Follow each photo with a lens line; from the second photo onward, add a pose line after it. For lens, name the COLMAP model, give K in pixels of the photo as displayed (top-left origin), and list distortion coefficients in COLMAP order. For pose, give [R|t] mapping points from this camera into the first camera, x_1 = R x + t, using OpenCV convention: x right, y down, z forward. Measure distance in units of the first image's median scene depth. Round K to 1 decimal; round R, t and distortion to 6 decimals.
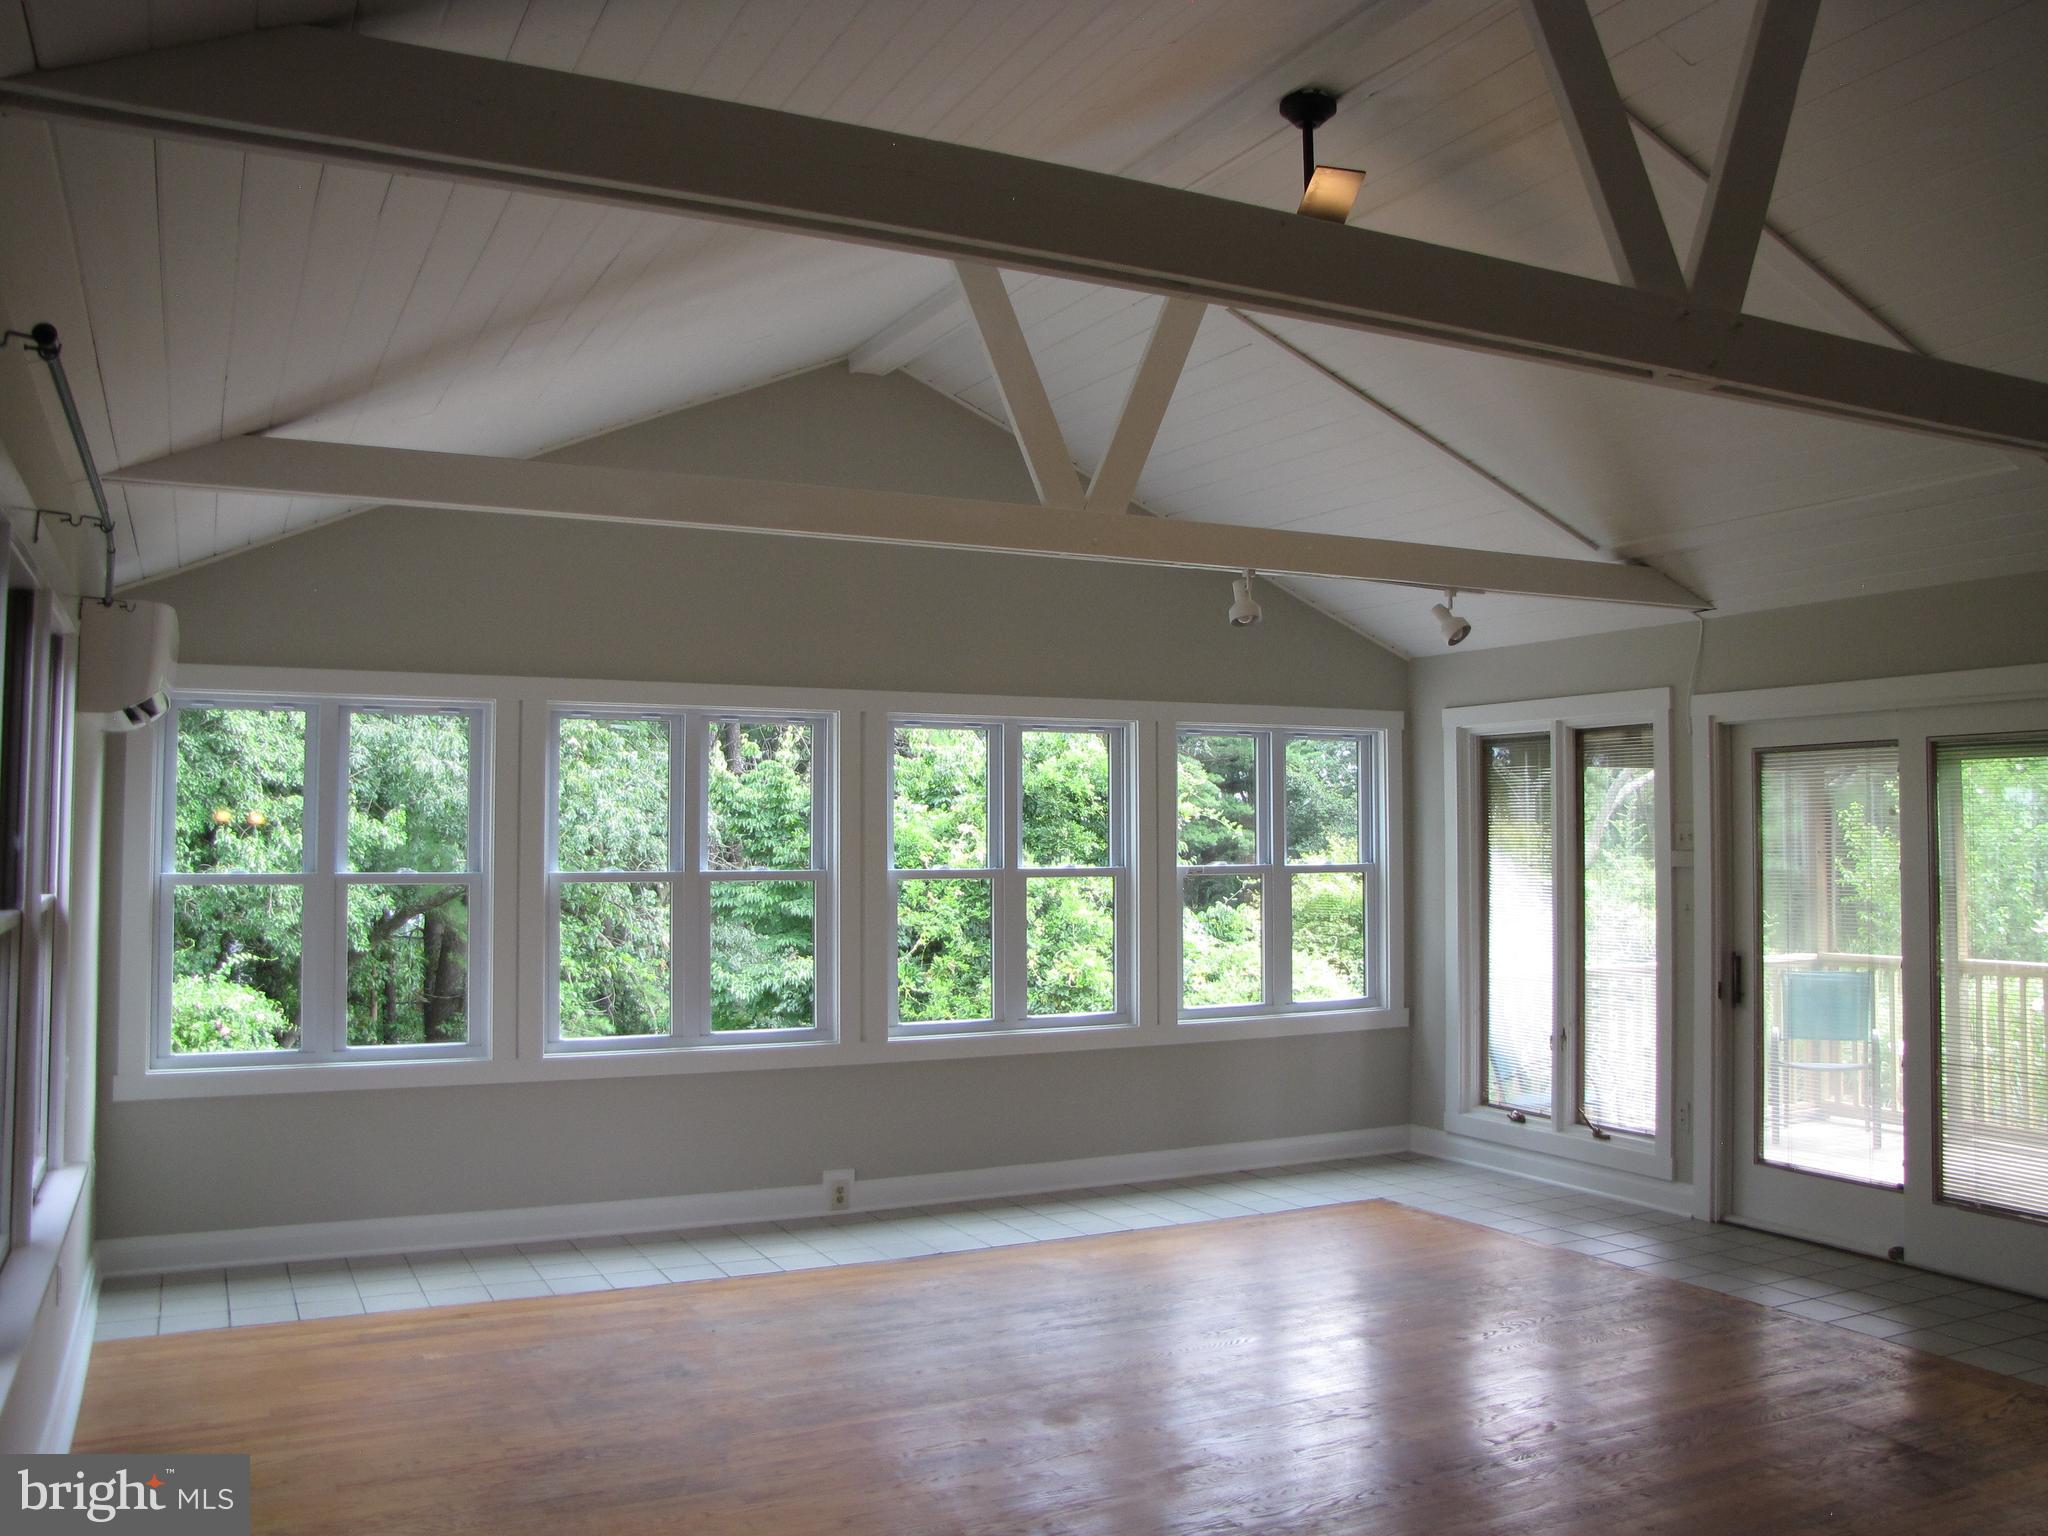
lens RADIAL K [[1717.3, 0, 1036.7], [0, 1717.3, 731.2], [0, 0, 1]] dist [-0.186417, 0.148271]
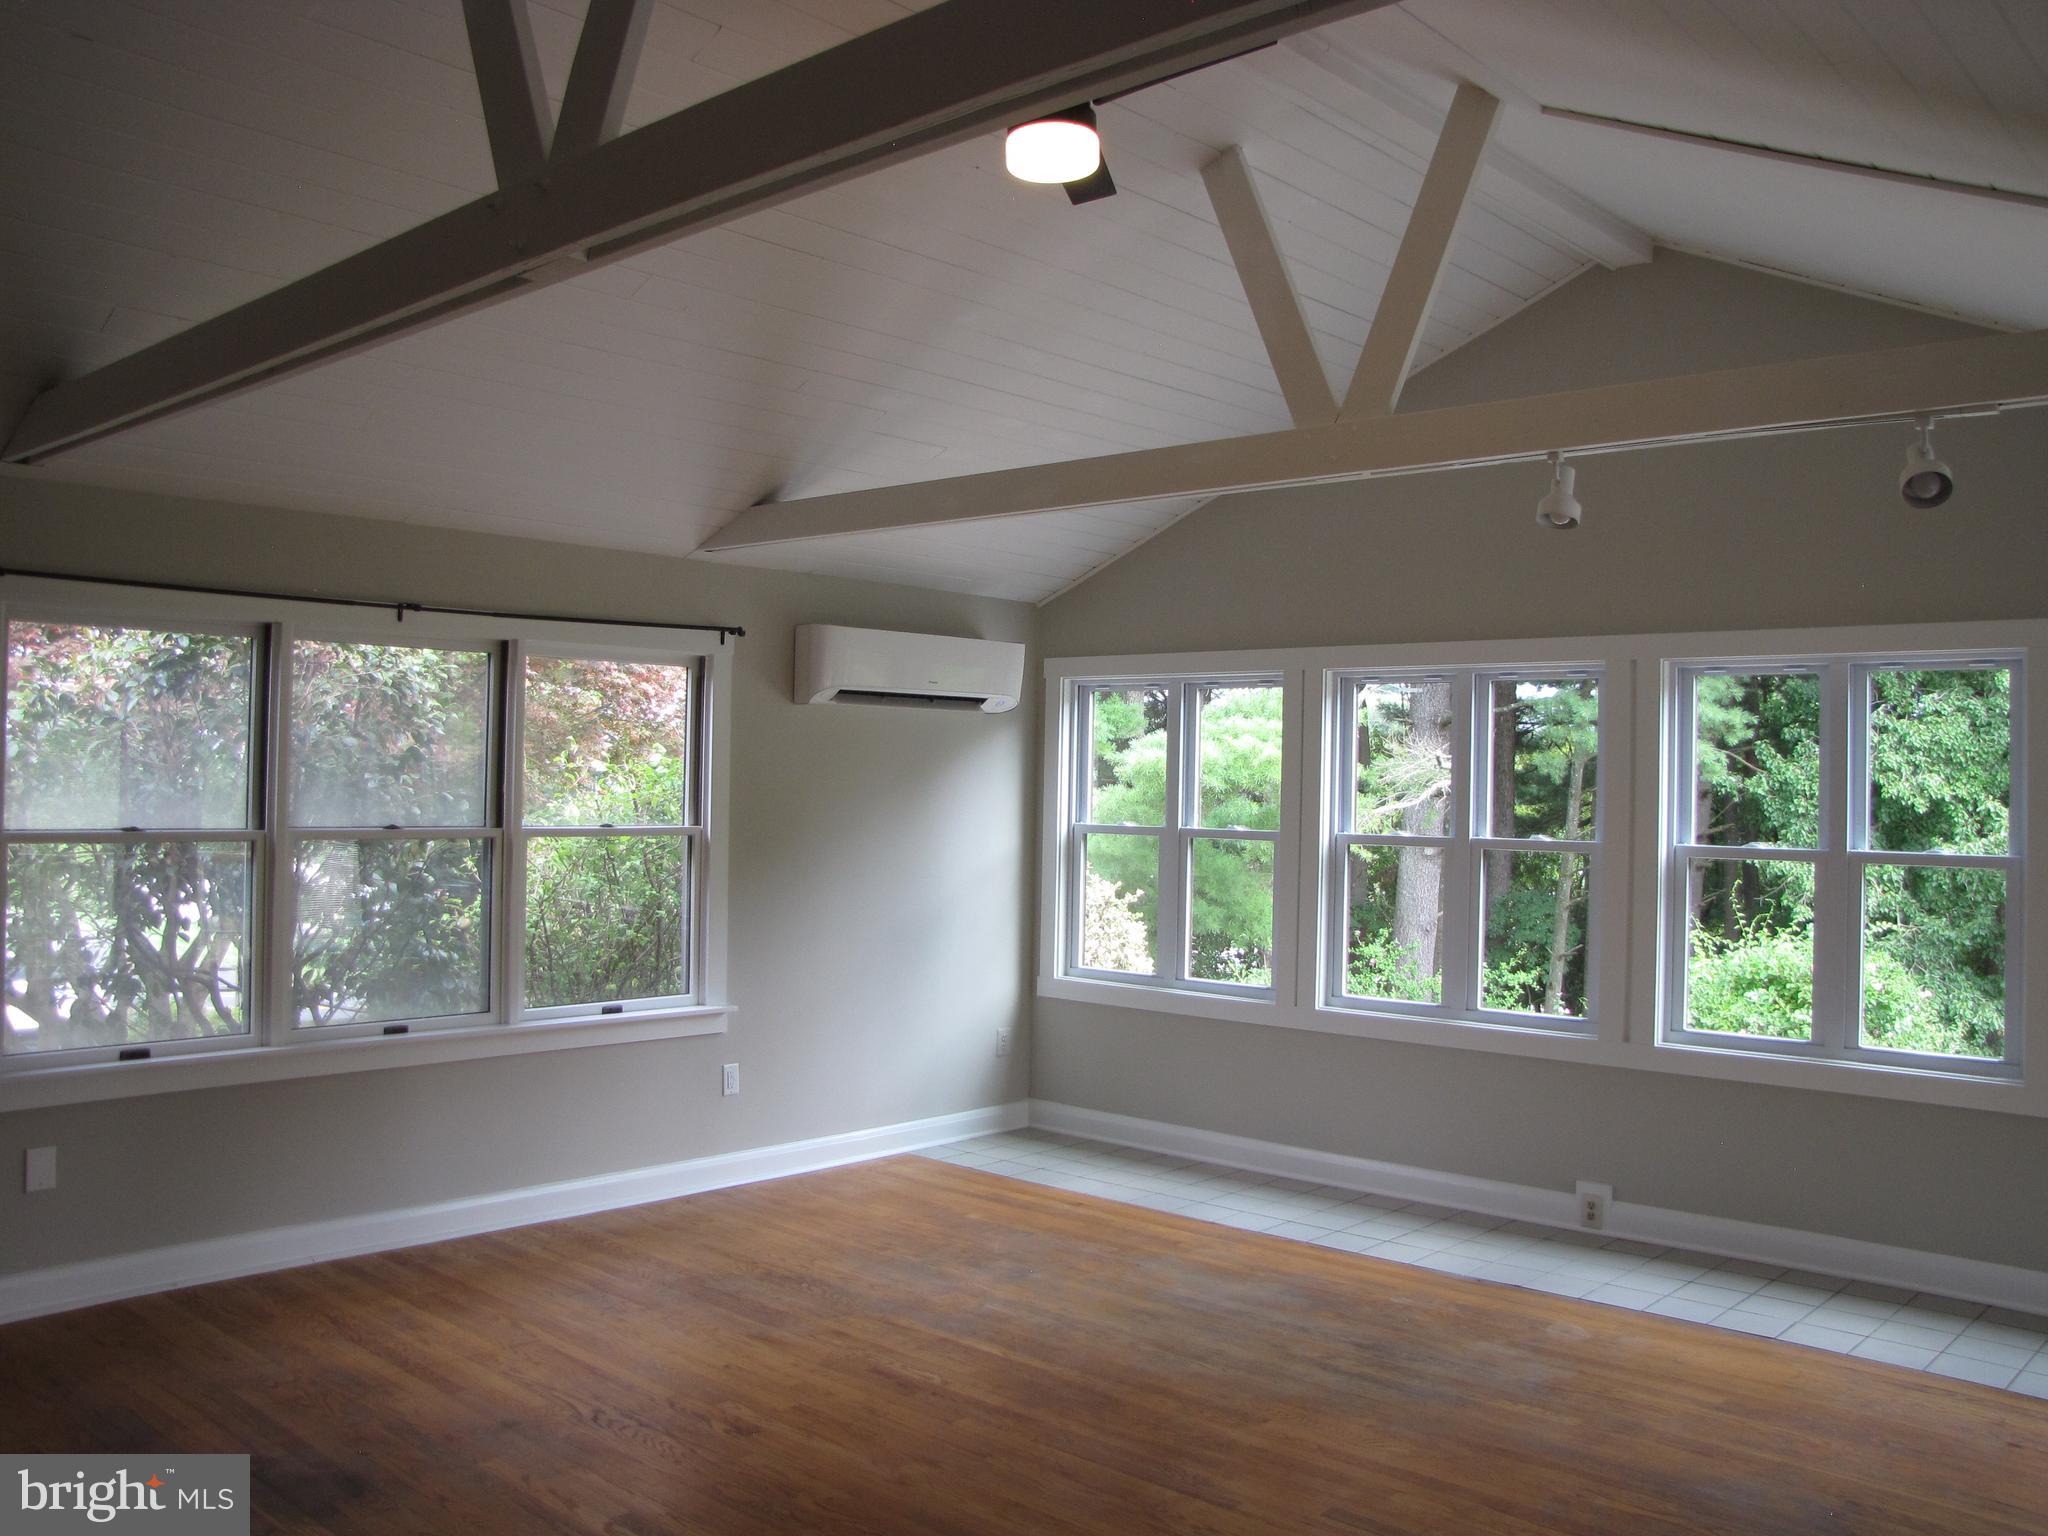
lens RADIAL K [[1717.3, 0, 1036.7], [0, 1717.3, 731.2], [0, 0, 1]] dist [-0.186417, 0.148271]
pose [[0.362124, -0.017714, -0.931962, 0.730278], [0.036040, 0.999338, -0.004991, 0.022795], [0.931433, -0.031780, 0.362522, 0.524389]]
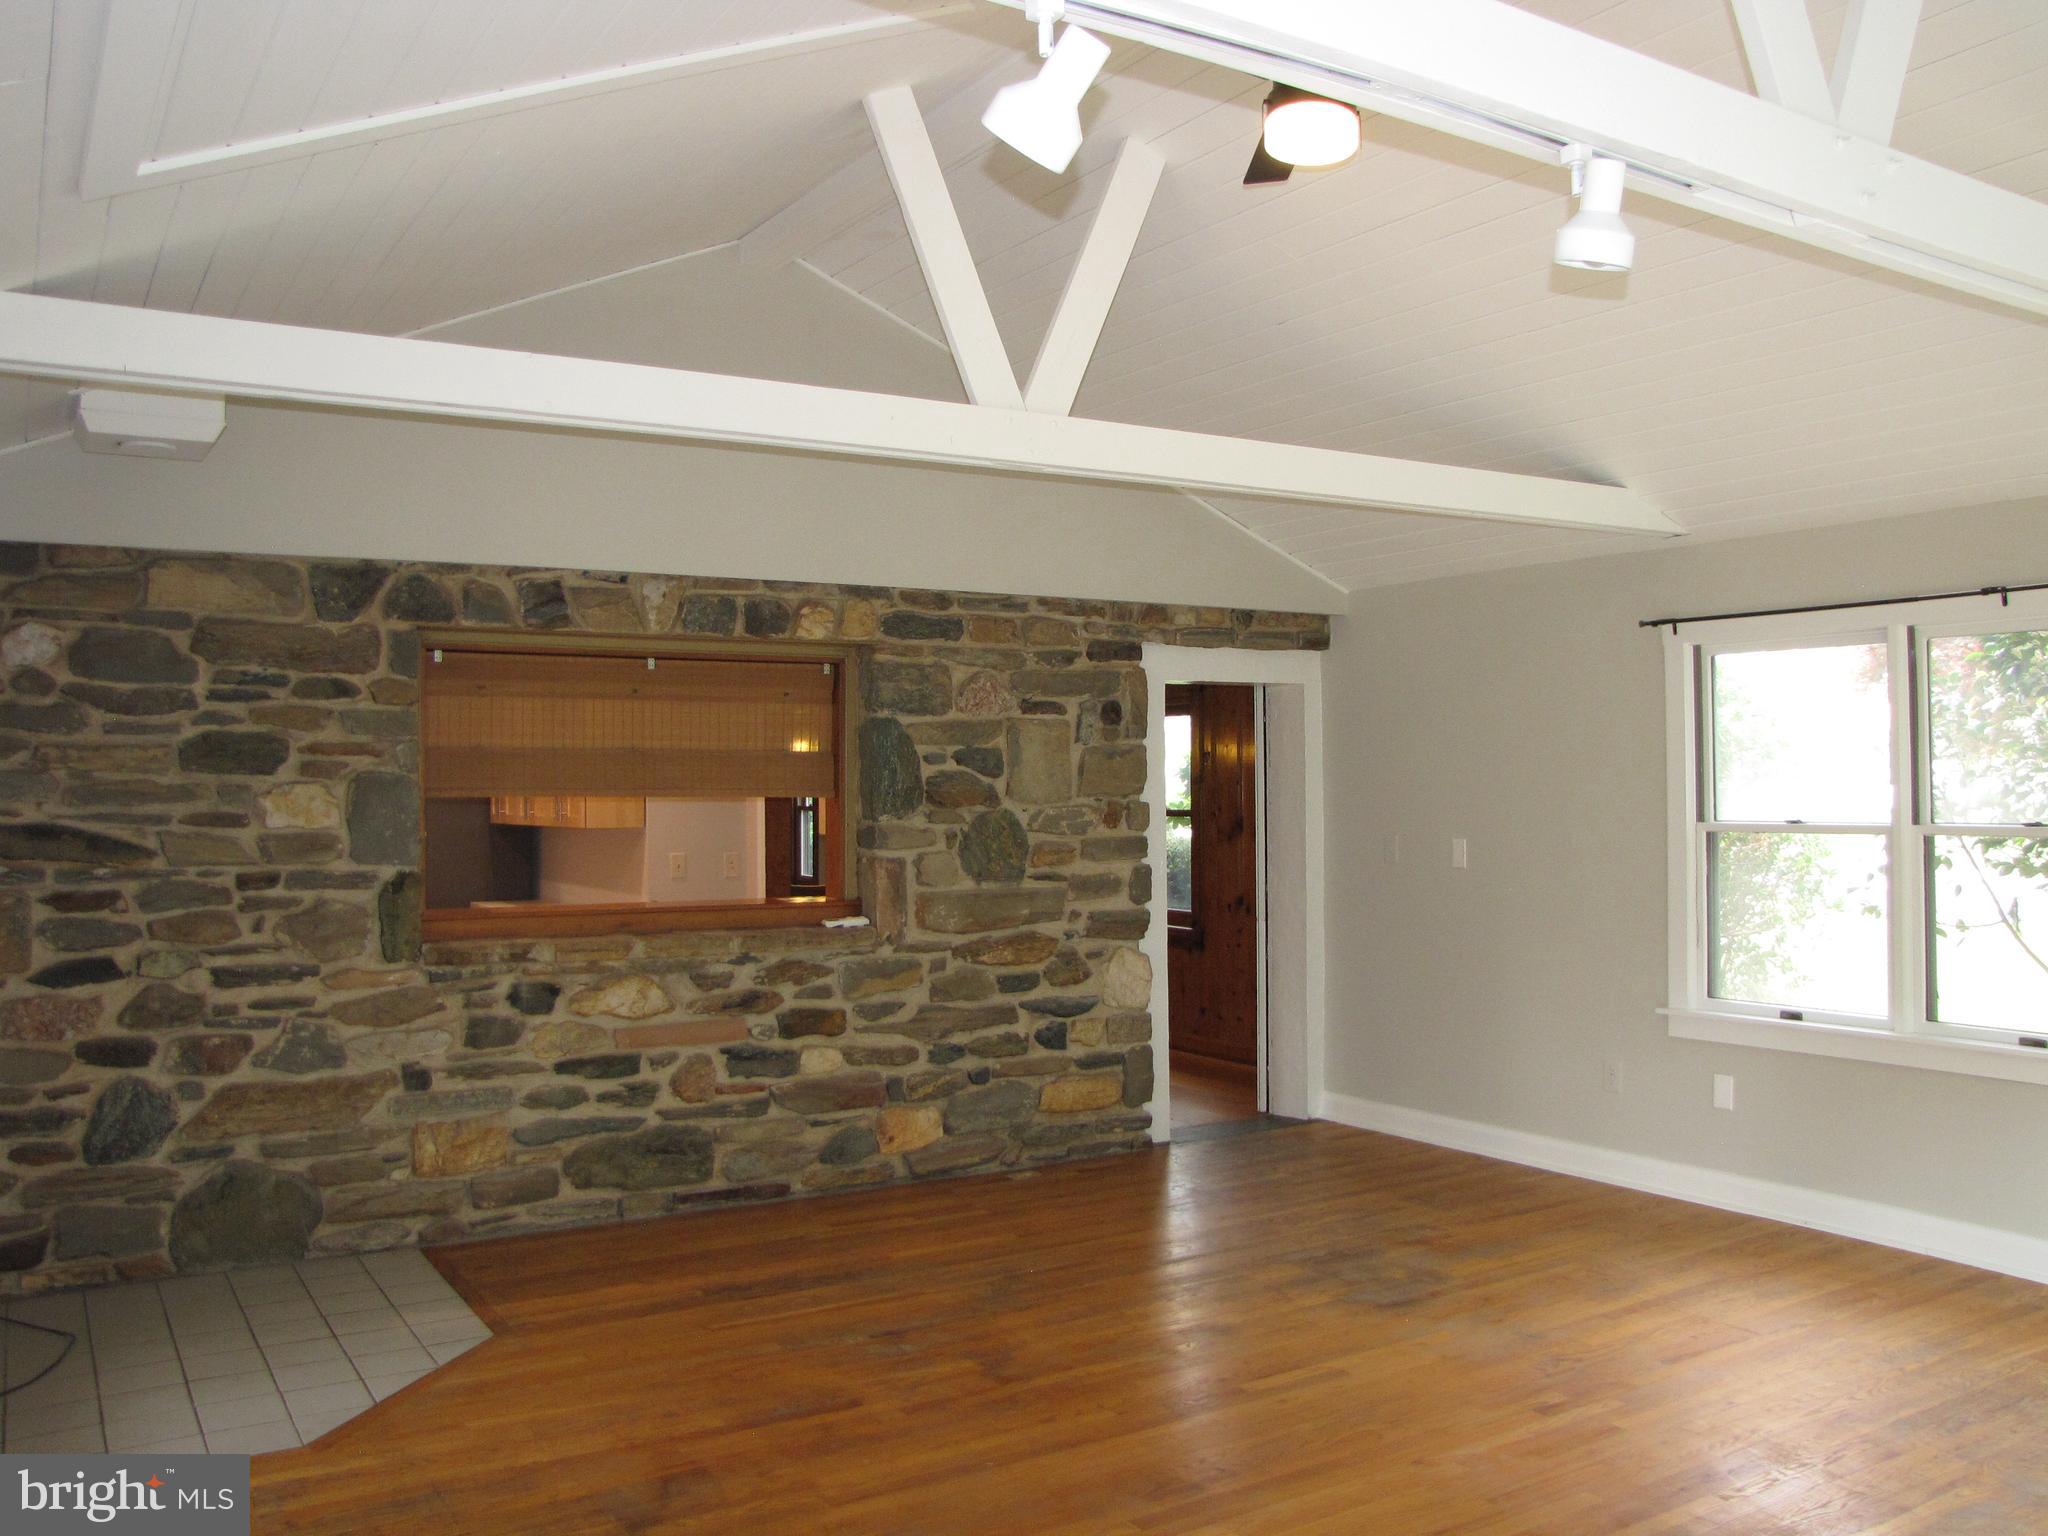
lens RADIAL K [[1717.3, 0, 1036.7], [0, 1717.3, 731.2], [0, 0, 1]] dist [-0.186417, 0.148271]
pose [[-0.996973, 0.000799, -0.077747, 0.285953], [0.007691, 0.996057, -0.088383, 0.084900], [0.077370, -0.088713, -0.993048, 1.383944]]
